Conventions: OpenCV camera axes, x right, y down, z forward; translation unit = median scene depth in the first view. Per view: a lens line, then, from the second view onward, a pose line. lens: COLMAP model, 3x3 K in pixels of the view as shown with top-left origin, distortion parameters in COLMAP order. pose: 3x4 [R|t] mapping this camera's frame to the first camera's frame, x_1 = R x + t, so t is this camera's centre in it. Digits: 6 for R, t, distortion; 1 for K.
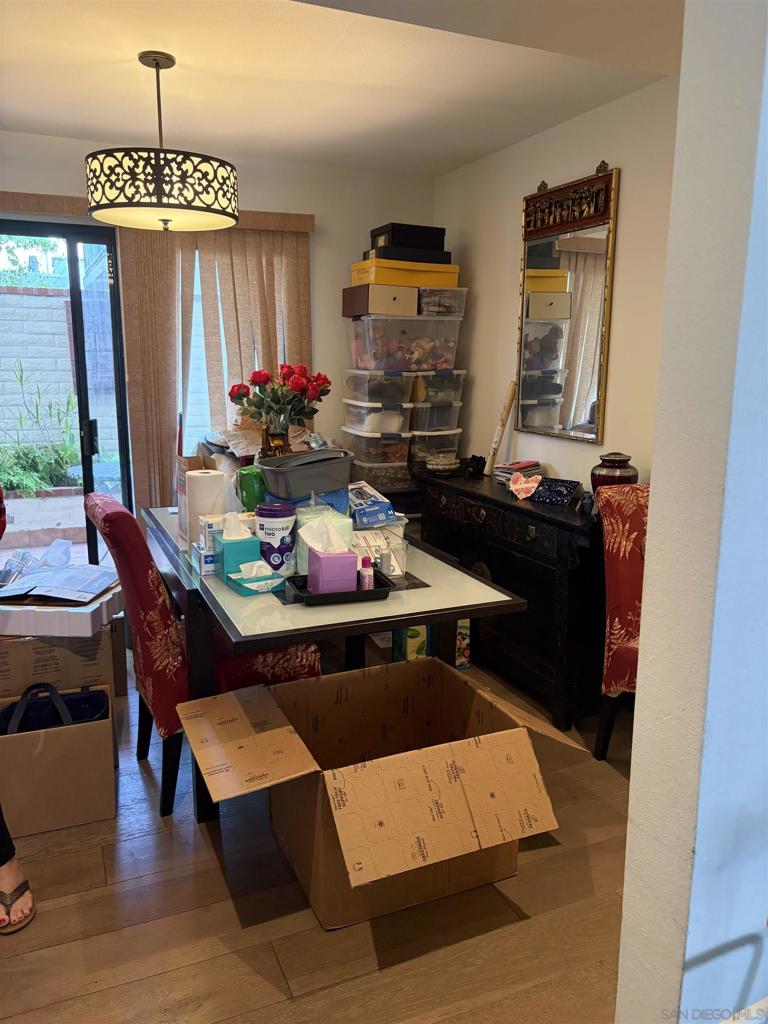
lens RADIAL K [[775.6, 0, 385.2], [0, 775.6, 512.5], [0, 0, 1]] dist [0.011194, -0.025969]
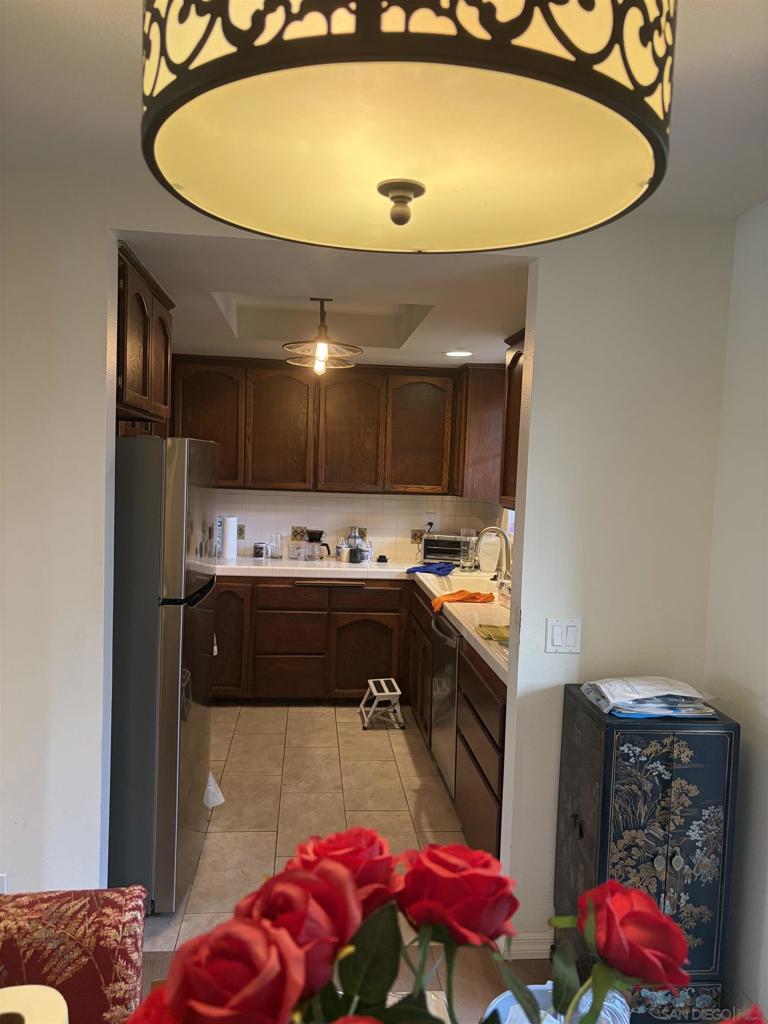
lens RADIAL K [[775.6, 0, 384.1], [0, 775.6, 511.2], [0, 0, 1]] dist [0.011194, -0.025969]
pose [[0.950258, 0.048340, -0.307690, -0.212647], [-0.092788, 0.986964, -0.131504, -0.240450], [0.297322, 0.153513, 0.942355, 0.815054]]
